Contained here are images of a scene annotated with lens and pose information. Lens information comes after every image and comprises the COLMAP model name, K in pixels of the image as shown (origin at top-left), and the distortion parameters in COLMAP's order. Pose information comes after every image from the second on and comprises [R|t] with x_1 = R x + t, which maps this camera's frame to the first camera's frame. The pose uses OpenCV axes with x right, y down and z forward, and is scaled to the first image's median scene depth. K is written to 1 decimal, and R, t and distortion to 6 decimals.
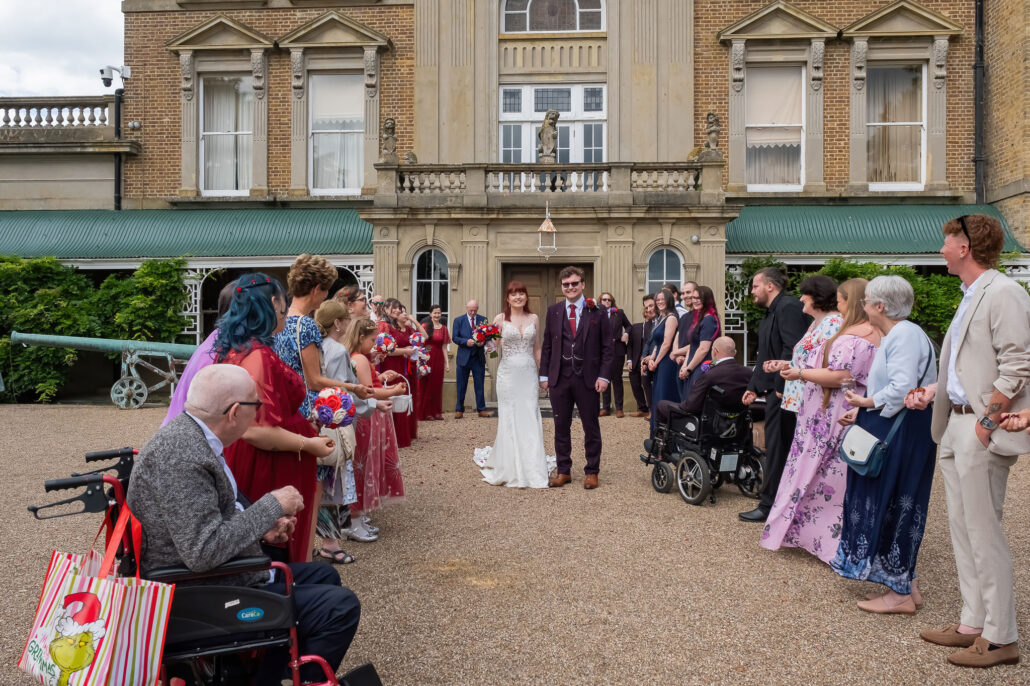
lens RADIAL K [[832.0, 0, 515.3], [0, 832.0, 341.3], [0, 0, 1]] dist [-0.007978, -0.001268]
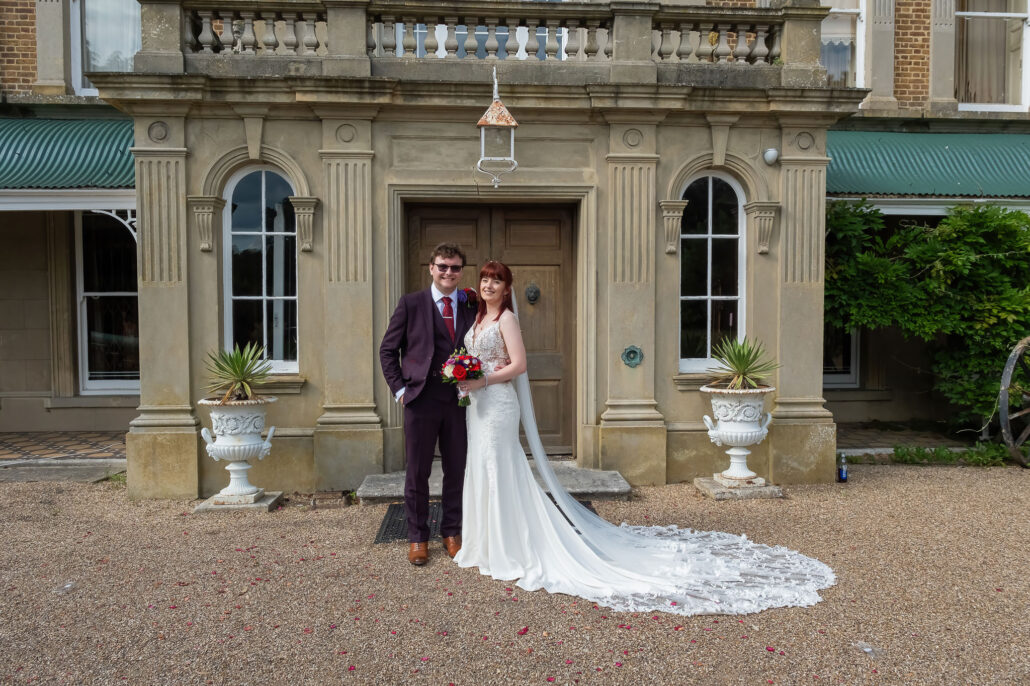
lens RADIAL K [[717.0, 0, 514.7], [0, 717.0, 342.2], [0, 0, 1]] dist [0.002396, -0.000277]
pose [[0.990724, -0.010744, 0.135466, -0.008556], [0.006508, 0.999477, 0.031679, -0.019914], [-0.135736, -0.030503, 0.990275, 0.557513]]
